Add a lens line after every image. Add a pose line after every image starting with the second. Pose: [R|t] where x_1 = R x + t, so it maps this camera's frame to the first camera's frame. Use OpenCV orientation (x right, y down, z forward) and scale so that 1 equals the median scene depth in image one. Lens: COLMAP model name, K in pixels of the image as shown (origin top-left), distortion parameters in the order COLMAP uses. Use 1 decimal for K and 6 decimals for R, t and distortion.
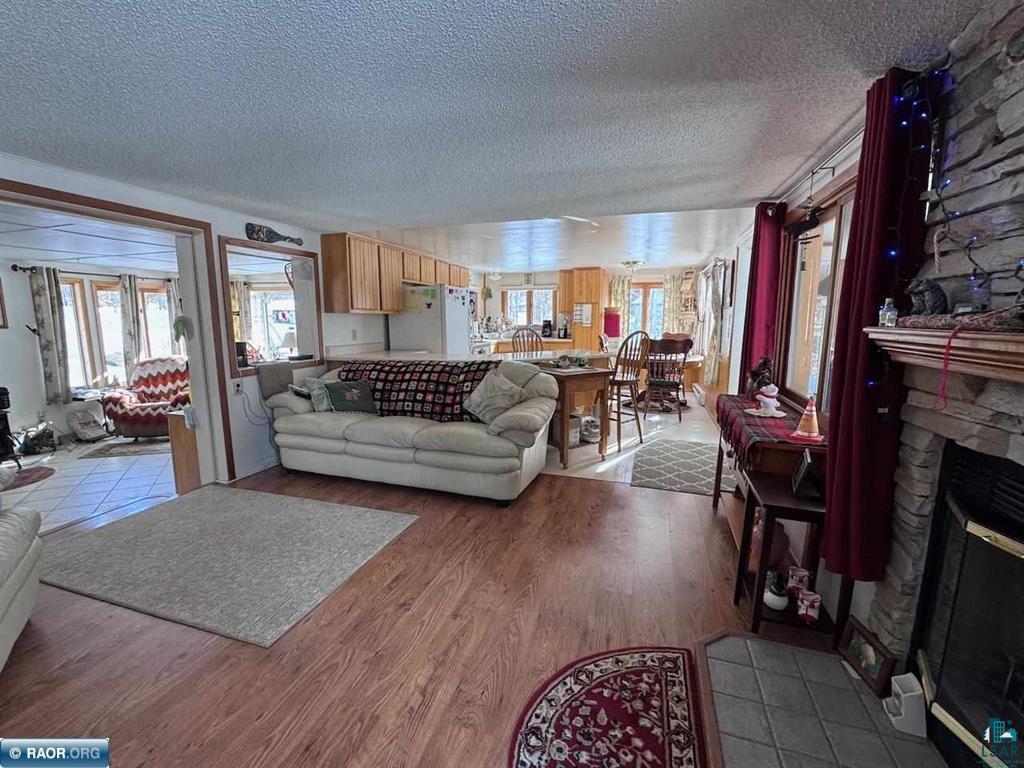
lens RADIAL K [[449.9, 0, 508.9], [0, 449.9, 384.6], [0, 0, 1]] dist [-0.002301, -0.000155]
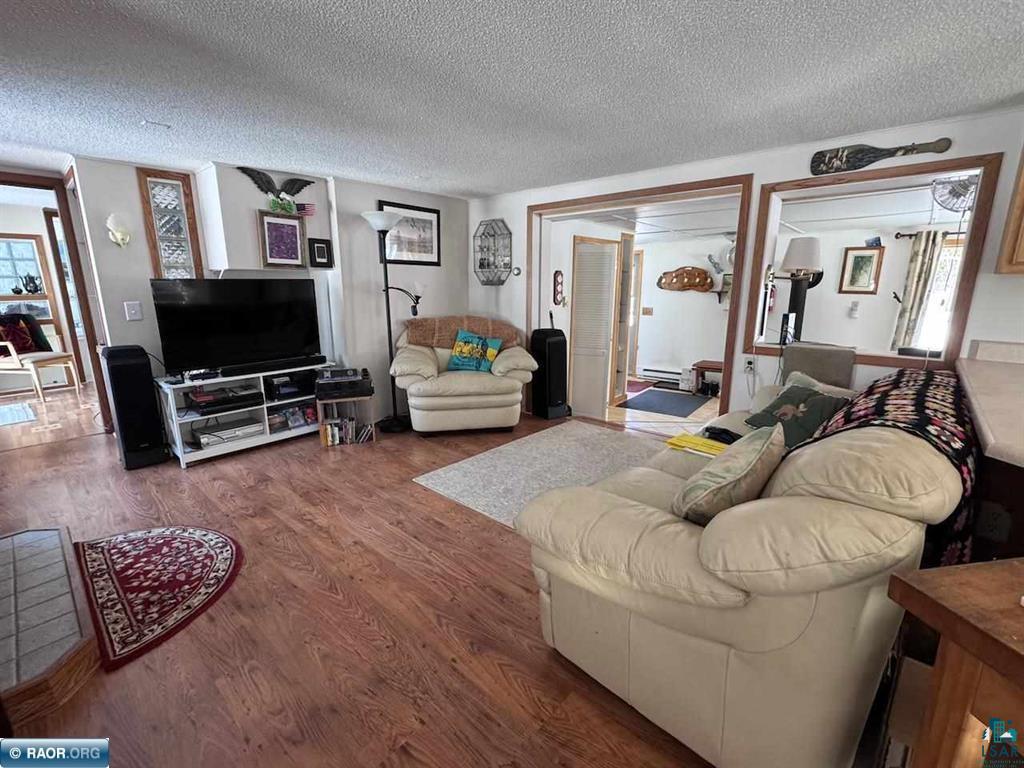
lens RADIAL K [[449.9, 0, 510.9], [0, 449.9, 384.3], [0, 0, 1]] dist [-0.002301, -0.000155]
pose [[-0.420378, 0.195745, -0.885983, 0.361941], [-0.138462, 0.951177, 0.275845, -0.134474], [0.896722, 0.238634, -0.372751, 0.931720]]
